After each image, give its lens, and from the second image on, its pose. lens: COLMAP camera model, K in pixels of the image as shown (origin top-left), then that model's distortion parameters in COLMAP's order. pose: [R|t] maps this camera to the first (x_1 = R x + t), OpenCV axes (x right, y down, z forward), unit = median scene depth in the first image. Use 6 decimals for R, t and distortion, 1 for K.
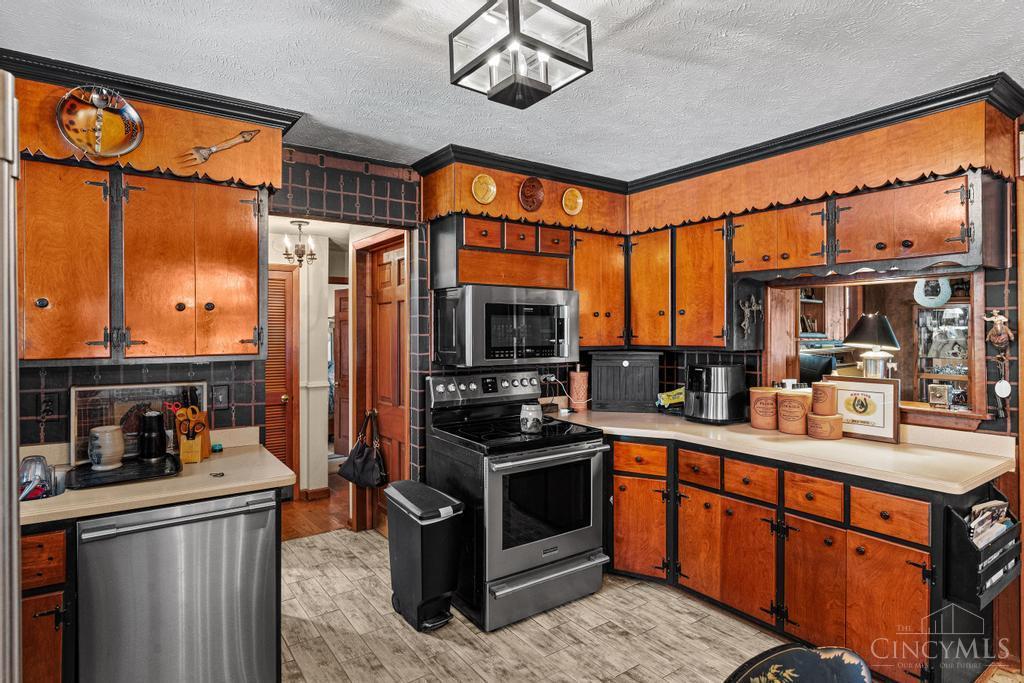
lens RADIAL K [[558.0, 0, 514.8], [0, 558.0, 335.0], [0, 0, 1]] dist [-0.004665, -0.000420]
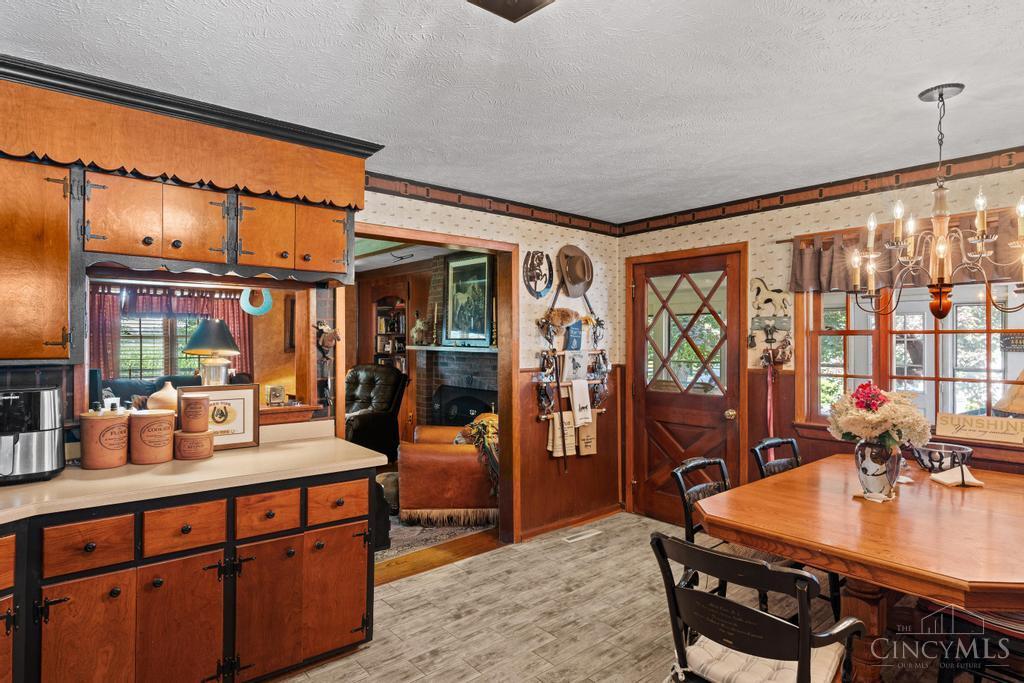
lens RADIAL K [[558.0, 0, 513.0], [0, 558.0, 342.3], [0, 0, 1]] dist [-0.004665, -0.000420]
pose [[-0.062004, -0.000581, 0.998076, -0.365837], [0.004859, 0.999988, 0.000883, 0.004262], [-0.998064, 0.004904, -0.062000, 0.570183]]
